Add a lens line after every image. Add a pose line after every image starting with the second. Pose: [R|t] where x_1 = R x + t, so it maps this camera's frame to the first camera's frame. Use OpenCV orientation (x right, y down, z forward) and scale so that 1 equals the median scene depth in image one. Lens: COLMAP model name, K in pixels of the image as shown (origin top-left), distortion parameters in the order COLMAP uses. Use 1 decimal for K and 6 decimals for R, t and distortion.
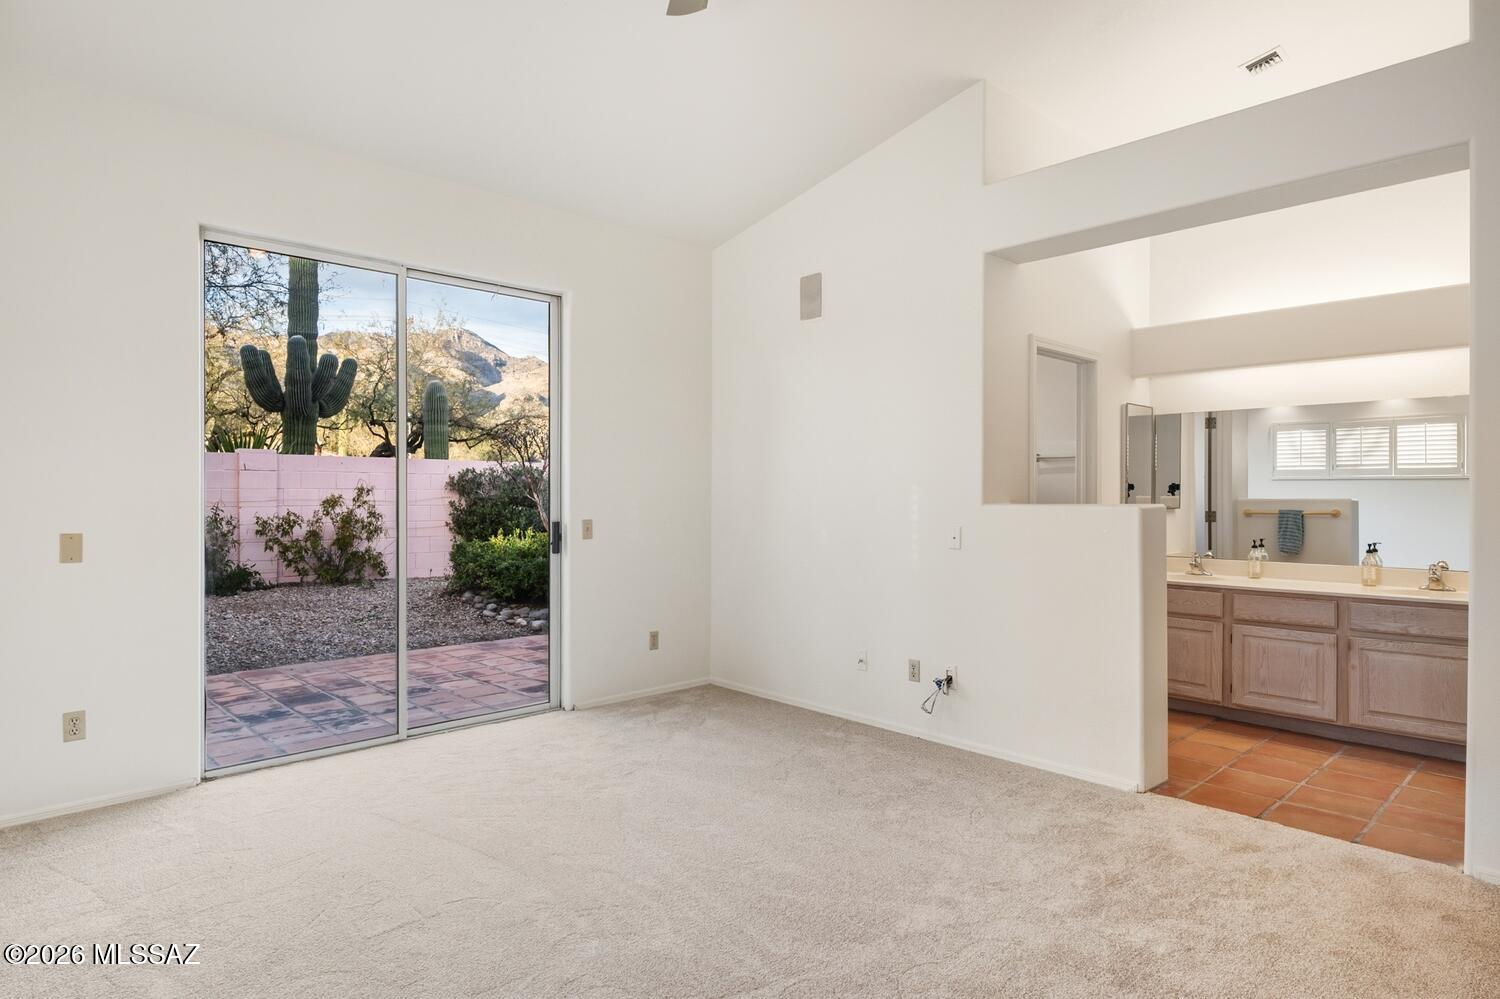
lens RADIAL K [[862.4, 0, 749.3], [0, 862.4, 493.6], [0, 0, 1]] dist [-0.001249, 0.000044]
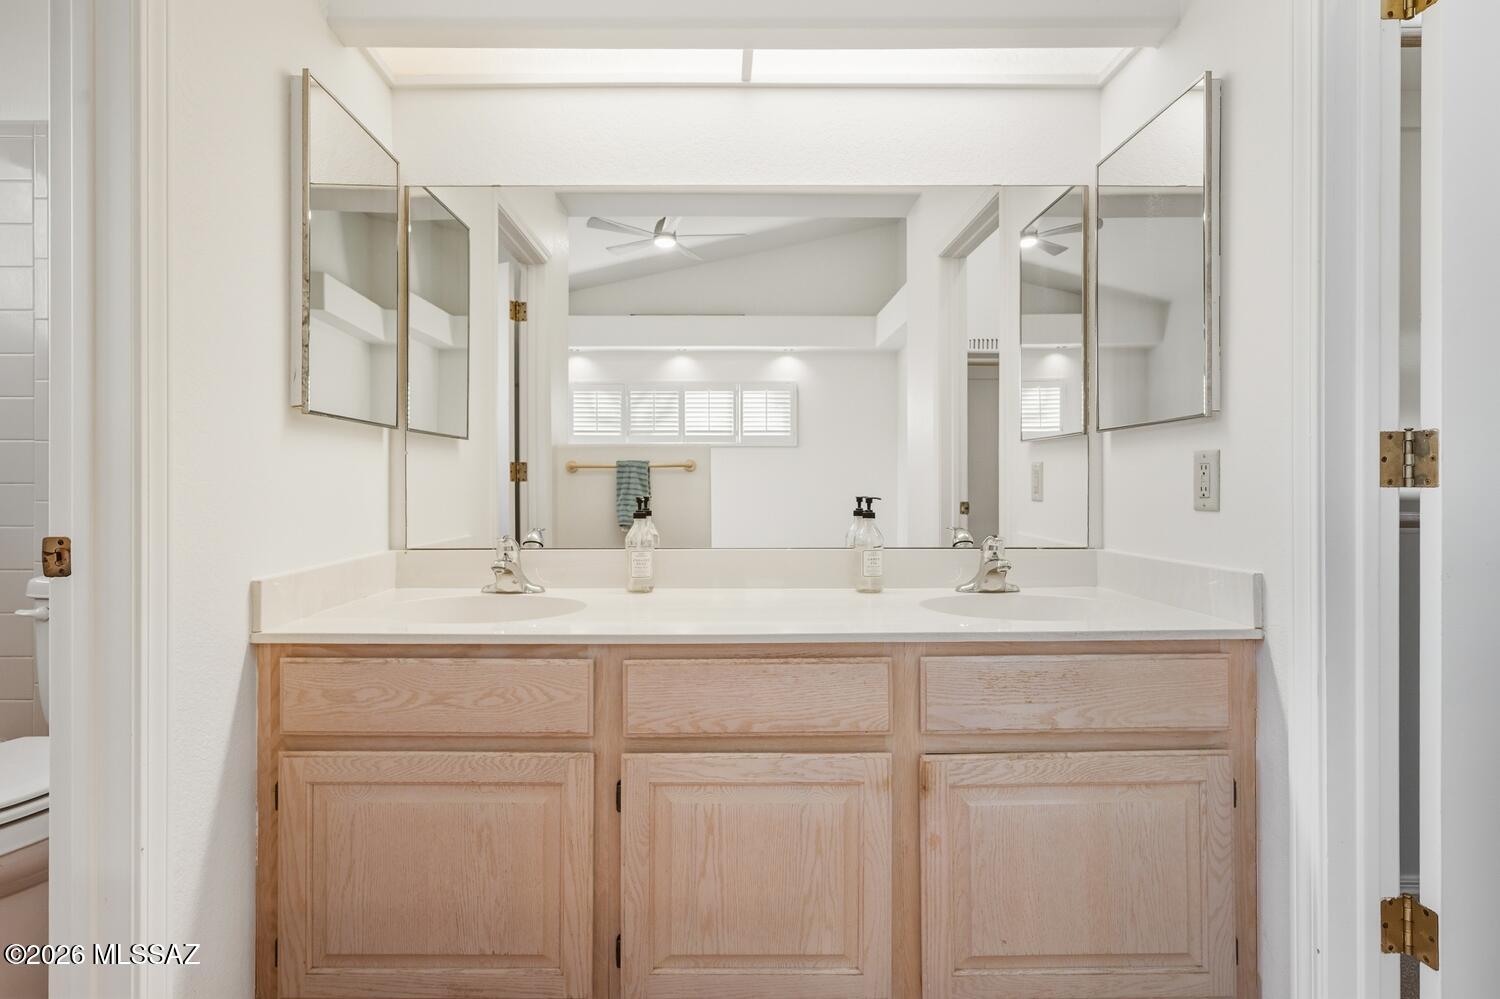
lens RADIAL K [[724.9, 0, 730.3], [0, 724.9, 487.2], [0, 0, 1]] dist [-0.003082, 0.002492]
pose [[0.691191, -0.002240, 0.722669, 0.352702], [0.000506, 0.999996, 0.002615, 0.045767], [-0.722672, -0.001442, 0.691190, 0.703791]]
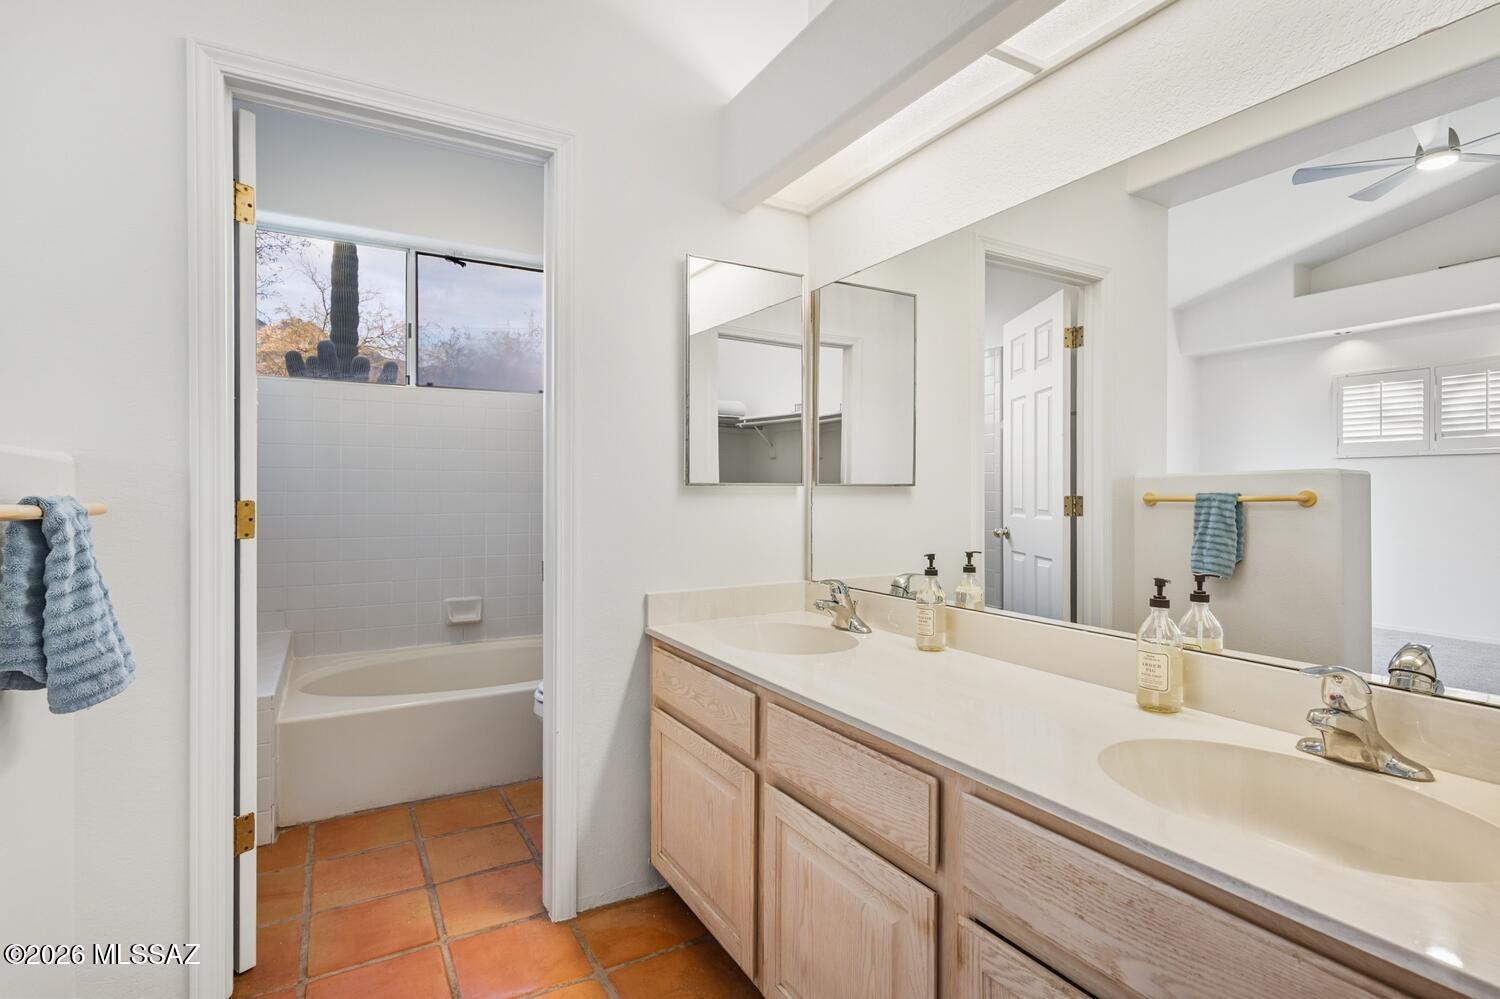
lens RADIAL K [[724.9, 0, 752.5], [0, 724.9, 500.9], [0, 0, 1]] dist [-0.003082, 0.002492]
pose [[0.969290, 0.000888, -0.245919, 0.568860], [0.001228, 0.999964, 0.008452, 0.024270], [0.245918, -0.008494, 0.969253, 0.624874]]
